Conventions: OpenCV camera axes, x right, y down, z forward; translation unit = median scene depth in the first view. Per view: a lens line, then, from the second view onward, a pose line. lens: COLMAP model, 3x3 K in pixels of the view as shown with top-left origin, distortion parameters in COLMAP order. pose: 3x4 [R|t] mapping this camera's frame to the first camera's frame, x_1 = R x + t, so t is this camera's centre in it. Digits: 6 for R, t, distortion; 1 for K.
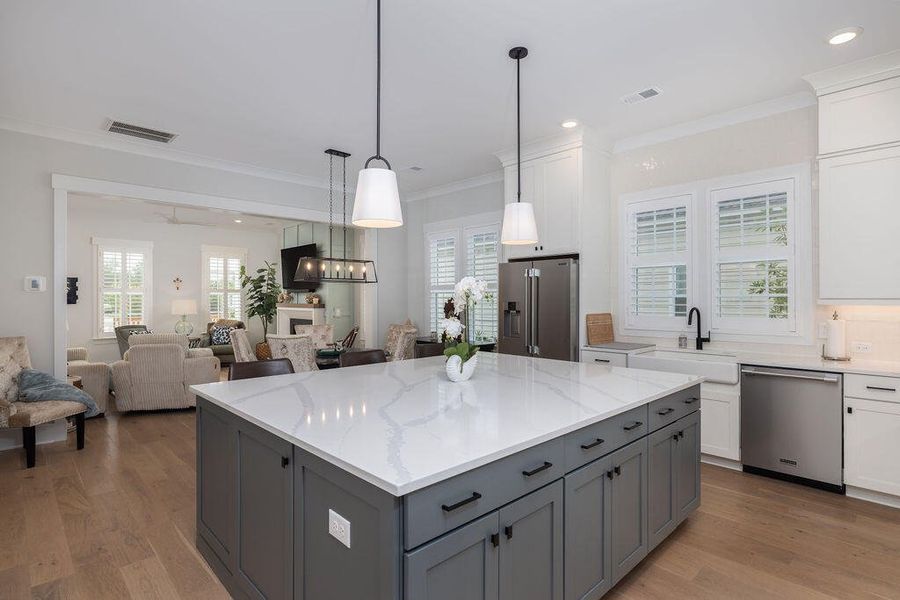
lens RADIAL K [[453.5, 0, 448.7], [0, 453.5, 299.6], [0, 0, 1]] dist [-0.002587, -0.000394]
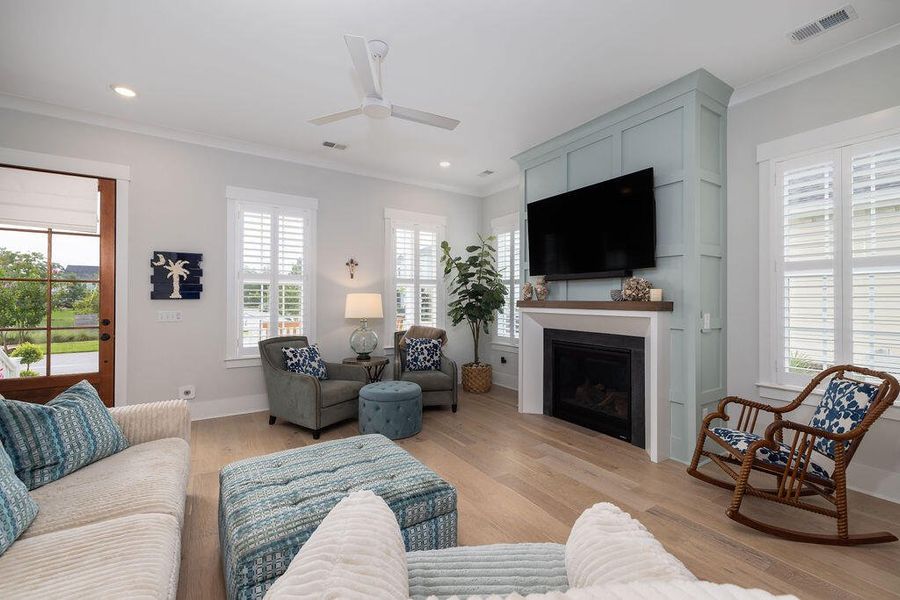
lens RADIAL K [[382.4, 0, 452.3], [0, 382.4, 299.0], [0, 0, 1]] dist [0.000881, 0.000075]
pose [[0.978397, 0.005301, -0.206669, -0.357005], [-0.006672, 0.999960, -0.005934, 0.009219], [0.206630, 0.007185, 0.978393, 0.518210]]
